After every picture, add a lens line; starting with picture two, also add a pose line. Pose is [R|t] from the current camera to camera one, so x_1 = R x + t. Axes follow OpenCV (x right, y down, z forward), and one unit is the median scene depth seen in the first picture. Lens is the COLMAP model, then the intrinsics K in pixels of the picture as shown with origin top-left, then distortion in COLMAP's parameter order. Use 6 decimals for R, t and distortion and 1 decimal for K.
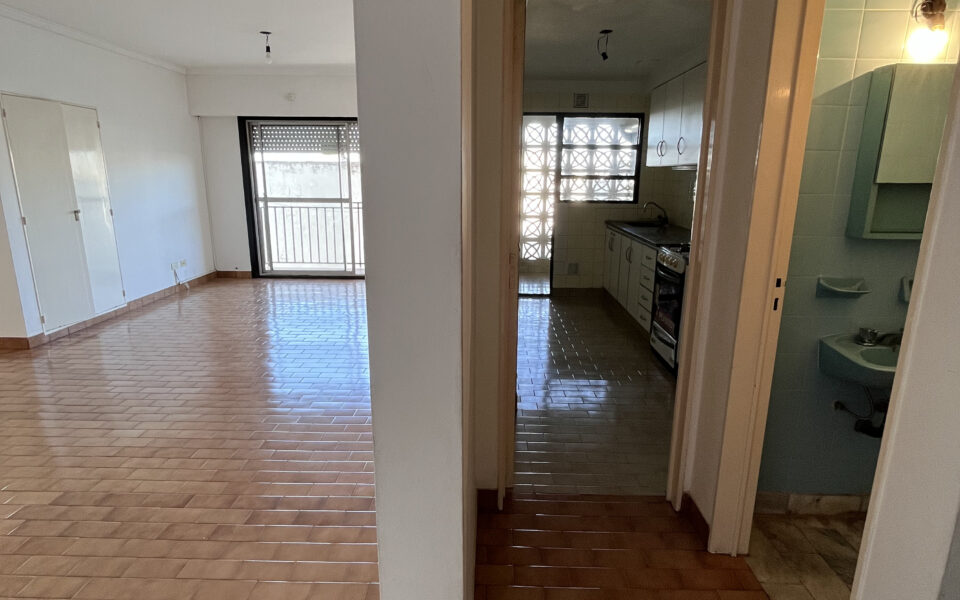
lens RADIAL K [[518.3, 0, 483.1], [0, 518.3, 289.6], [0, 0, 1]] dist [-0.003221, 0.001981]
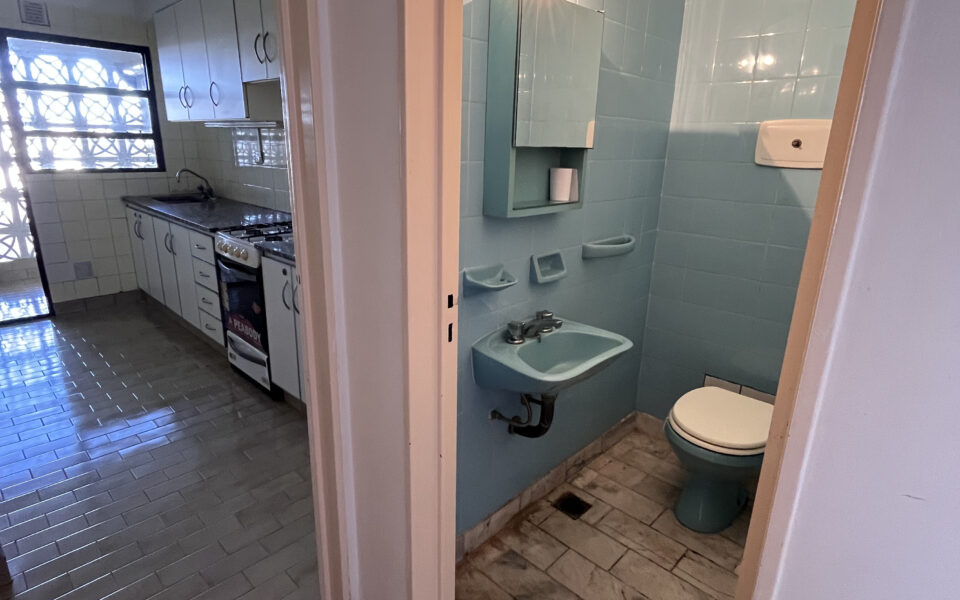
lens RADIAL K [[518.3, 0, 478.7], [0, 518.3, 294.9], [0, 0, 1]] dist [-0.003221, 0.001981]
pose [[0.678186, -0.198938, 0.707451, 0.039855], [0.141643, 0.979997, 0.139795, -0.032417], [-0.721111, 0.005398, 0.692799, 0.156454]]
